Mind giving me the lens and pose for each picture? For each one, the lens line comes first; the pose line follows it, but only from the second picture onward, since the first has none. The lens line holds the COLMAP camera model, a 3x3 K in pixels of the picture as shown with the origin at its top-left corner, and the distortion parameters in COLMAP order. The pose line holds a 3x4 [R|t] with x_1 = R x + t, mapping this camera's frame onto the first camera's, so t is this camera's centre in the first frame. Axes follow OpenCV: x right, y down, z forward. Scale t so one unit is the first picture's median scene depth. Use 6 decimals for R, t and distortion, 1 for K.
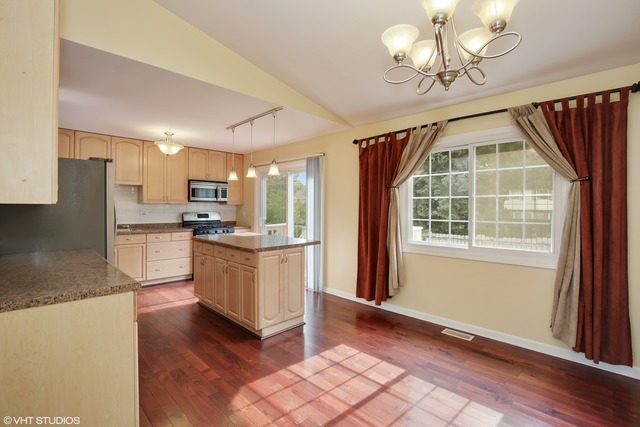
lens RADIAL K [[305.8, 0, 317.3], [0, 305.8, 210.5], [0, 0, 1]] dist [-0.005610, -0.000480]
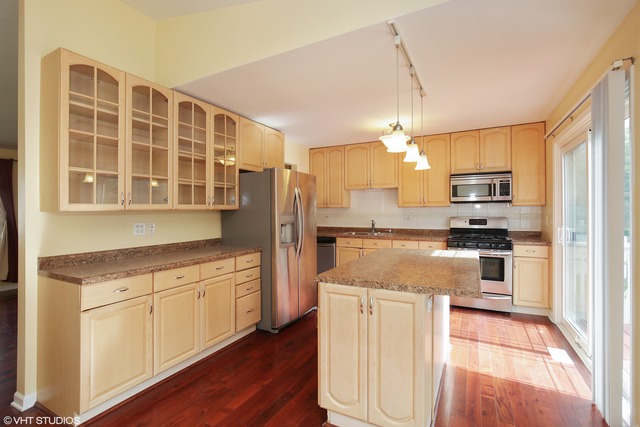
lens RADIAL K [[305.8, 0, 318.6], [0, 305.8, 213.5], [0, 0, 1]] dist [-0.005610, -0.000480]
pose [[0.291324, 0.000302, -0.956624, 0.228516], [-0.000313, 1.000000, 0.000221, -0.003082], [0.956624, 0.000235, 0.291324, 0.459335]]
